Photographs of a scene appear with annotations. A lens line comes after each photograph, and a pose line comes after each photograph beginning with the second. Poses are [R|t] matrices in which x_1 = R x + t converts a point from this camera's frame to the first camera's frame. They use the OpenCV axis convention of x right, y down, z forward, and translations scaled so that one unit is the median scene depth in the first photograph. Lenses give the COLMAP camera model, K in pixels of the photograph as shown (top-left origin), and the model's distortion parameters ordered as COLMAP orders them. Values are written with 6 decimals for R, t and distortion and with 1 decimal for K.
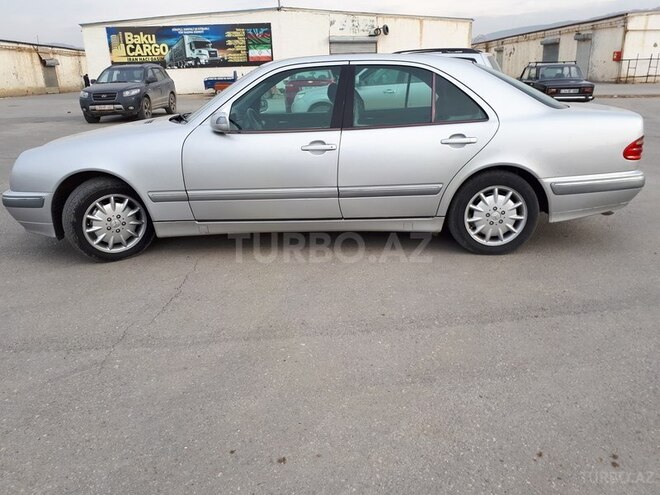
lens RADIAL K [[519.7, 0, 339.9], [0, 519.7, 247.3], [0, 0, 1]] dist [0.004186, 0.001176]
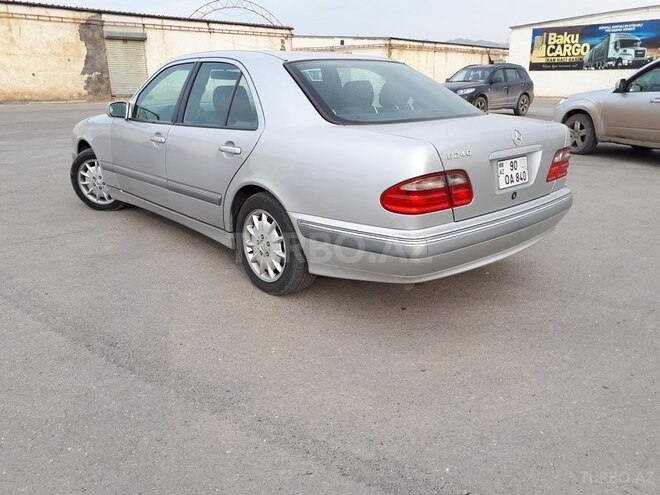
lens RADIAL K [[519.7, 0, 339.9], [0, 519.7, 247.3], [0, 0, 1]] dist [0.004186, 0.001176]
pose [[0.686955, 0.245087, -0.684123, 0.092360], [-0.246295, 0.964216, 0.098115, -0.016451], [0.683689, 0.101095, 0.722737, 0.047542]]
